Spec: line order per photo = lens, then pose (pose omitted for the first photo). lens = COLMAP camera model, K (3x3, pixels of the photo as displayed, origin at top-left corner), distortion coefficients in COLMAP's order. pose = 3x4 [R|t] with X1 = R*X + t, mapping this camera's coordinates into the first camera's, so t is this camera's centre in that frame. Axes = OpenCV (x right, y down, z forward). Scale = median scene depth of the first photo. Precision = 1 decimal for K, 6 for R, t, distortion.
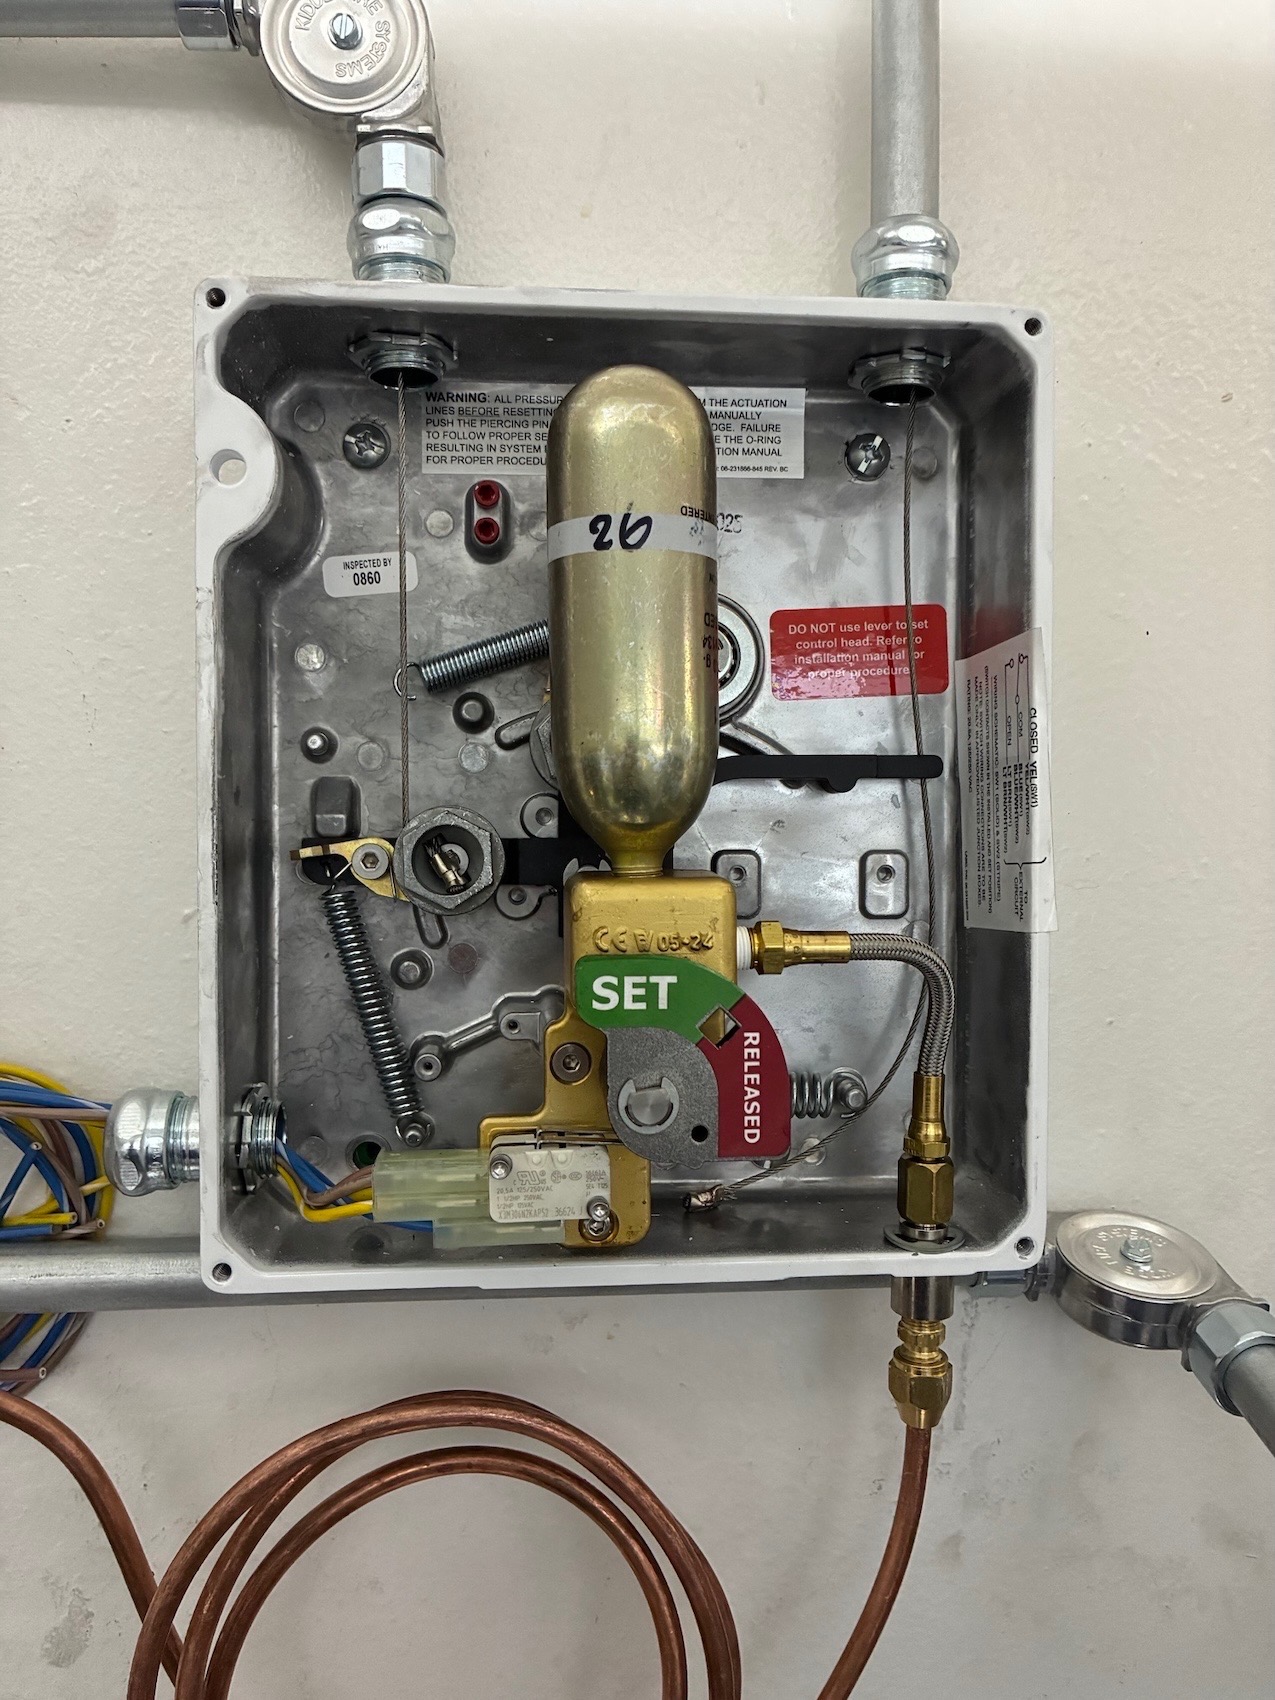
lens RADIAL K [[1281.4, 0, 650.6], [0, 1281.4, 857.6], [0, 0, 1]] dist [0.050601, -0.066512]
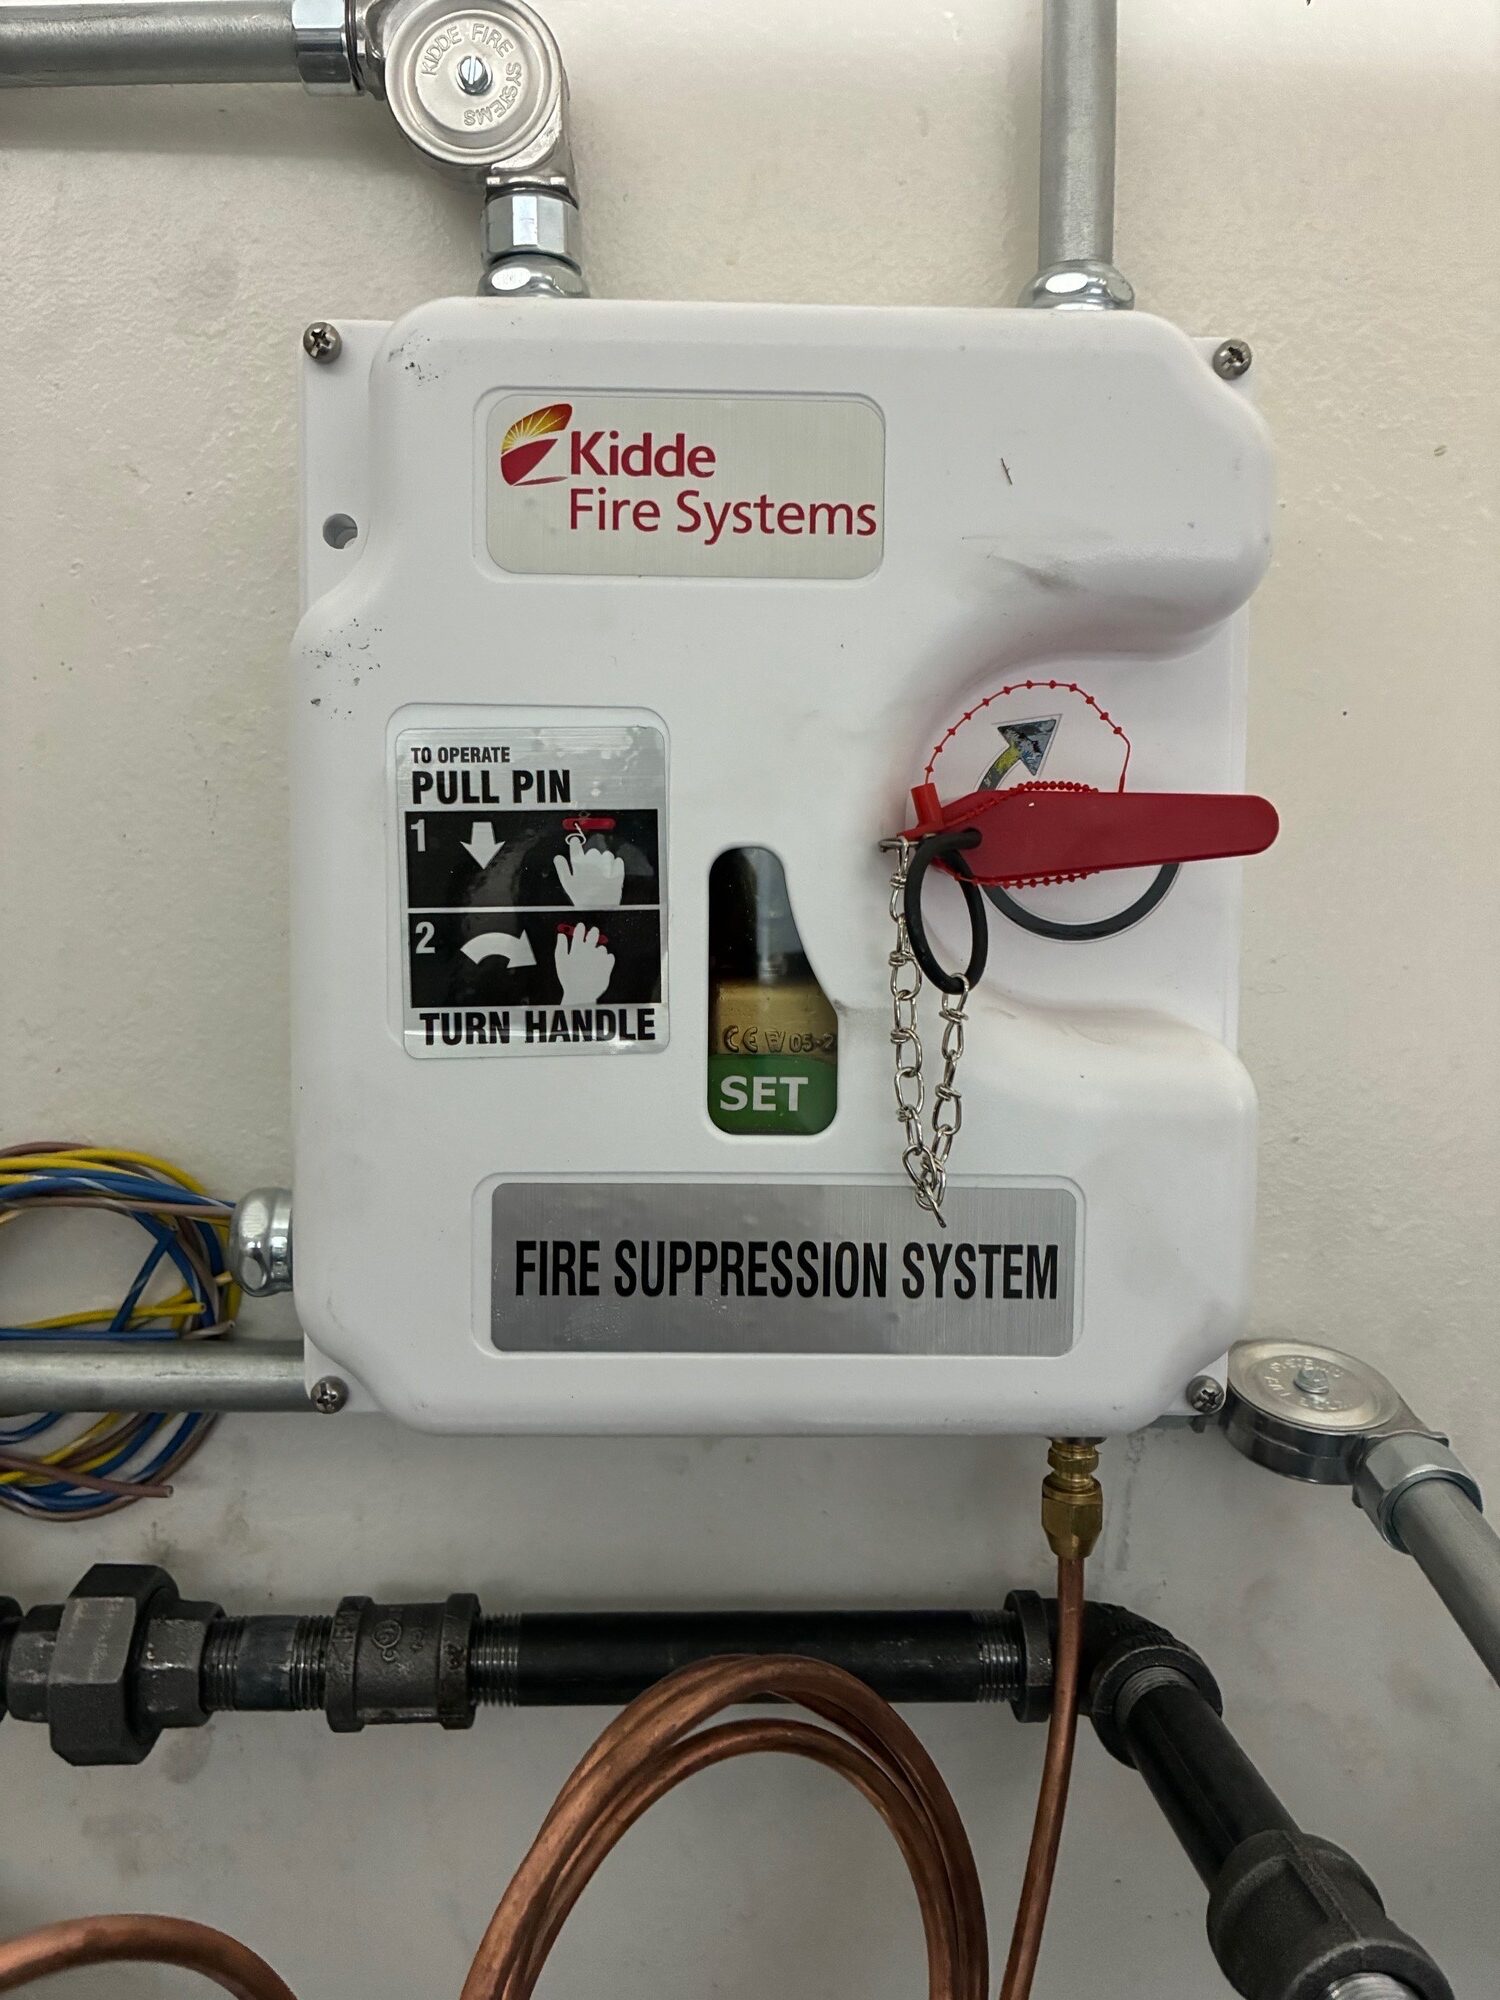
lens RADIAL K [[1507.5, 0, 759.8], [0, 1507.5, 1005.6], [0, 0, 1]] dist [0.050601, -0.066512]
pose [[0.998353, 0.010565, -0.056387, 0.038994], [-0.008781, 0.999456, 0.031804, 0.002157], [0.056693, -0.031257, 0.997902, -0.110976]]
